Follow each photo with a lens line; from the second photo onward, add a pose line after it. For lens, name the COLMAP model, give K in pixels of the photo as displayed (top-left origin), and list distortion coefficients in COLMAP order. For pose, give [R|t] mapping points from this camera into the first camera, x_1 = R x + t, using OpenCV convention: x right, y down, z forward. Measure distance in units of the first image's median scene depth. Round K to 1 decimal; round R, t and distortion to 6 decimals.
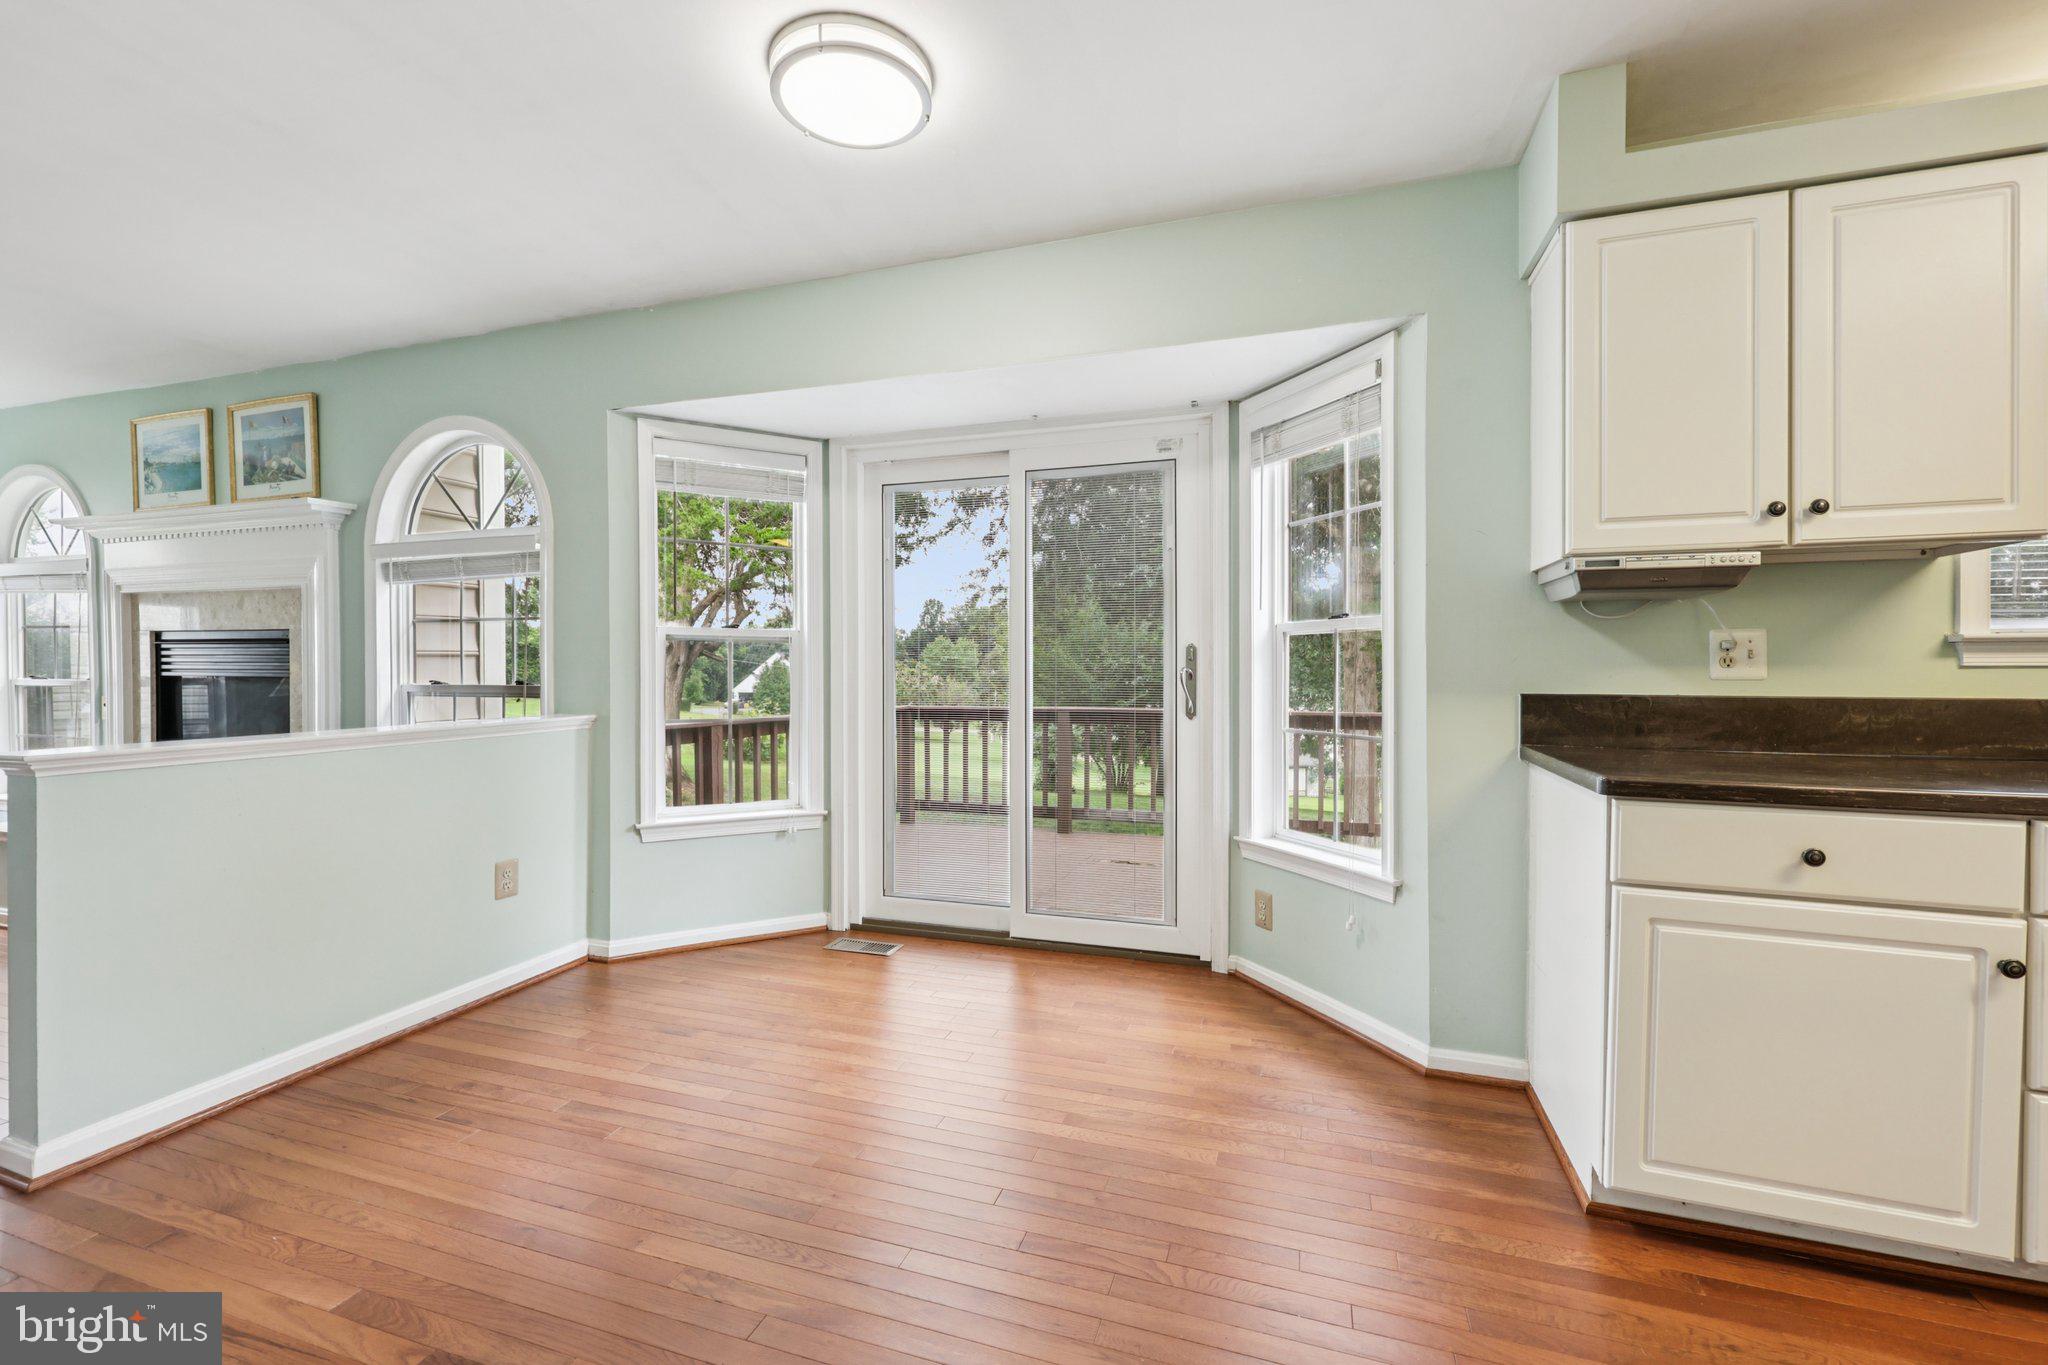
lens RADIAL K [[857.3, 0, 1020.1], [0, 857.3, 675.4], [0, 0, 1]] dist [-0.001243, -0.000148]
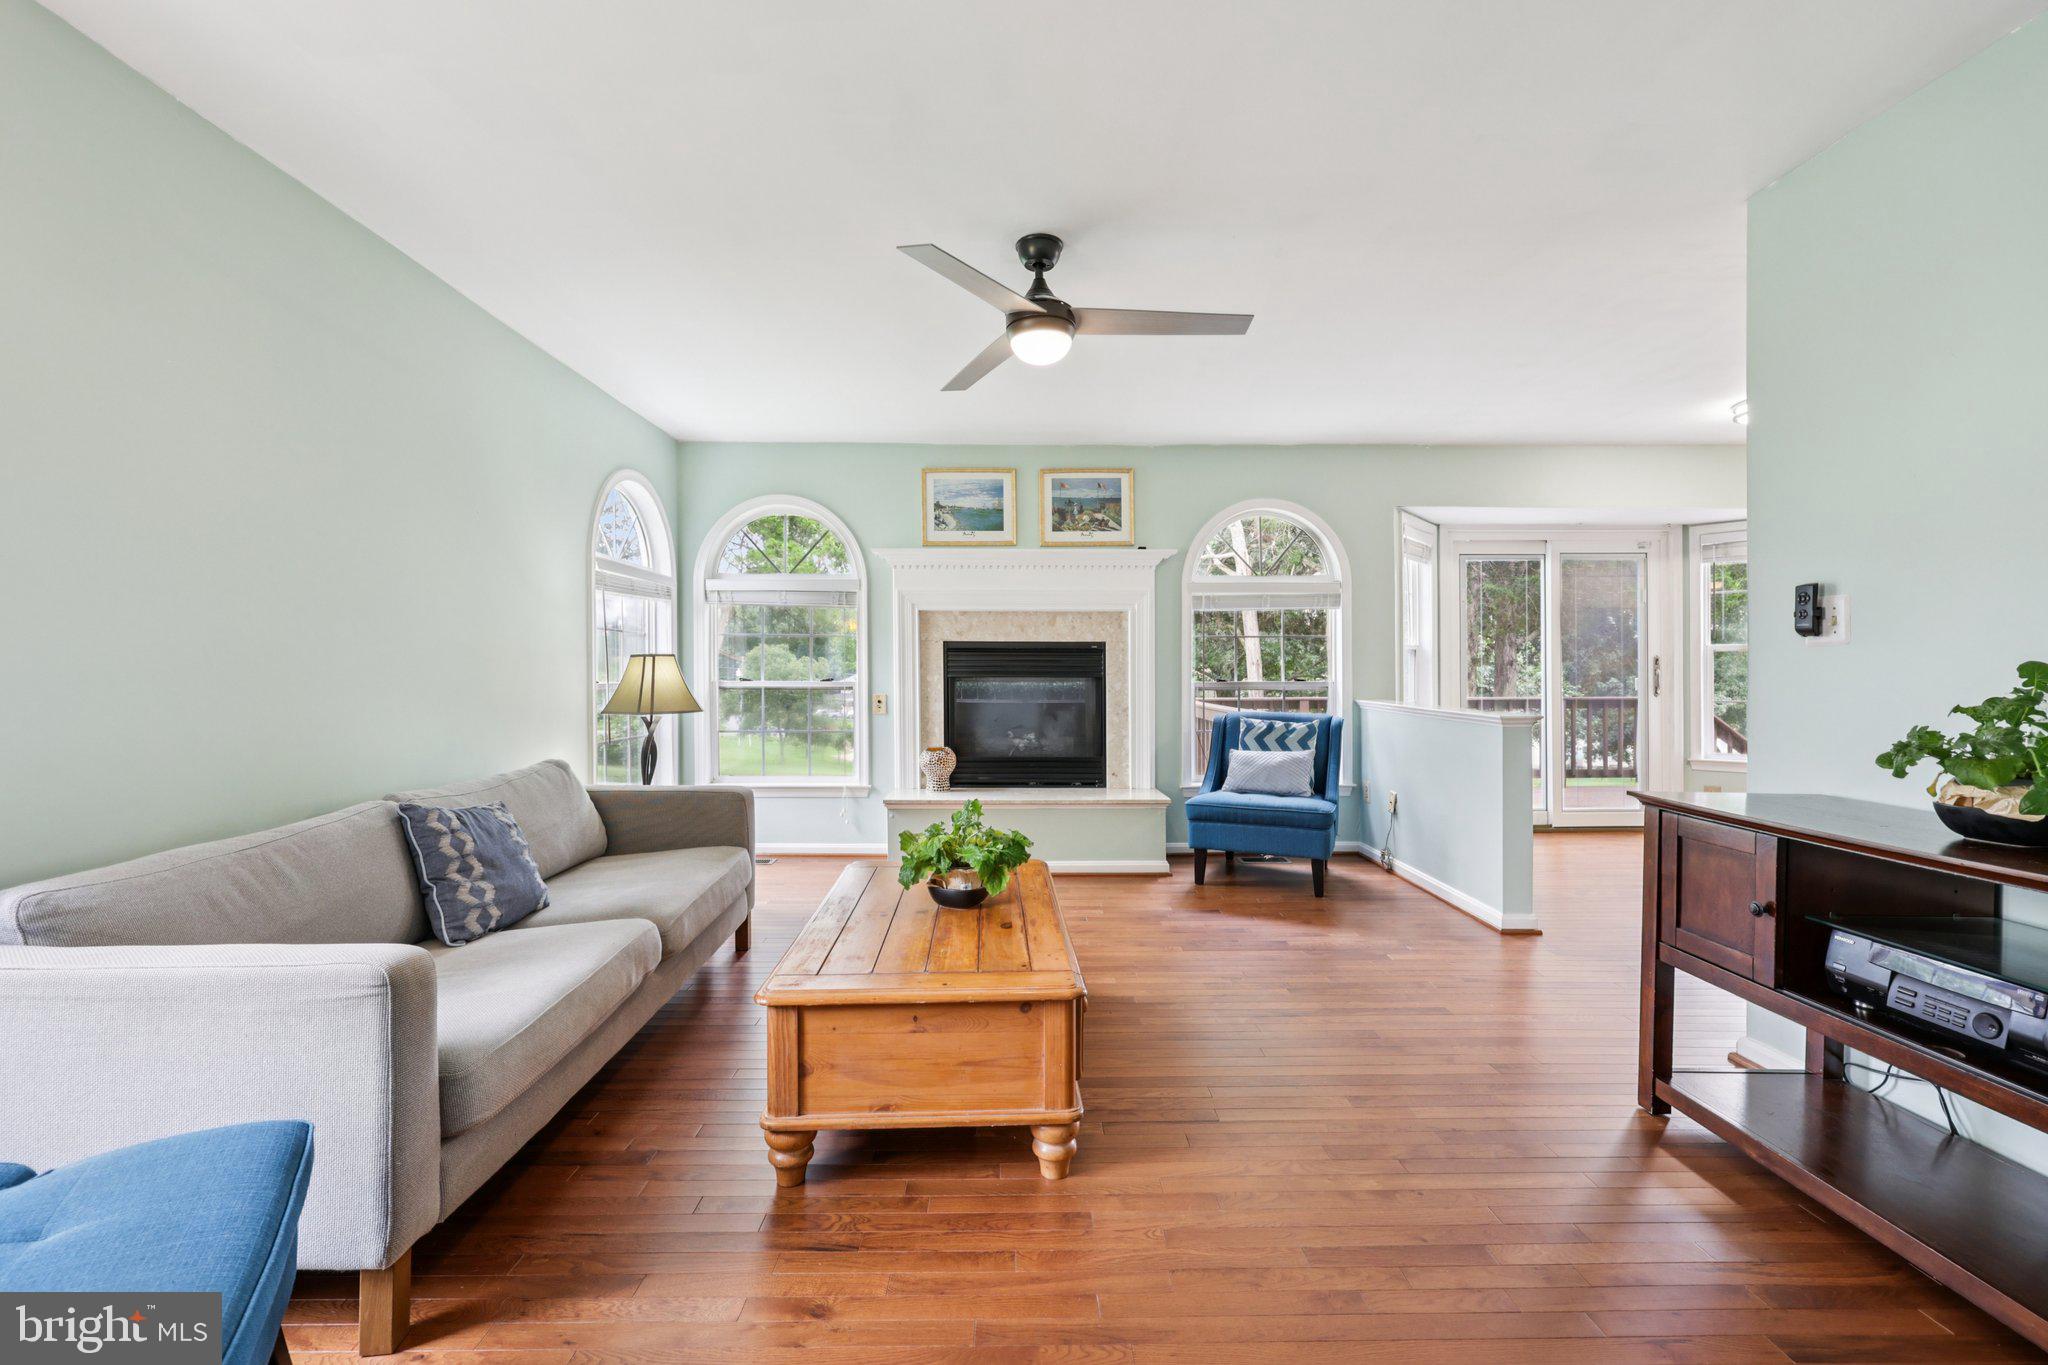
lens RADIAL K [[857.3, 0, 1021.2], [0, 857.3, 672.7], [0, 0, 1]] dist [-0.001243, -0.000148]
pose [[0.942522, -0.004715, 0.334110, -1.479125], [0.005835, 0.999980, -0.002350, -0.002854], [-0.334092, 0.004165, 0.942531, -0.233844]]
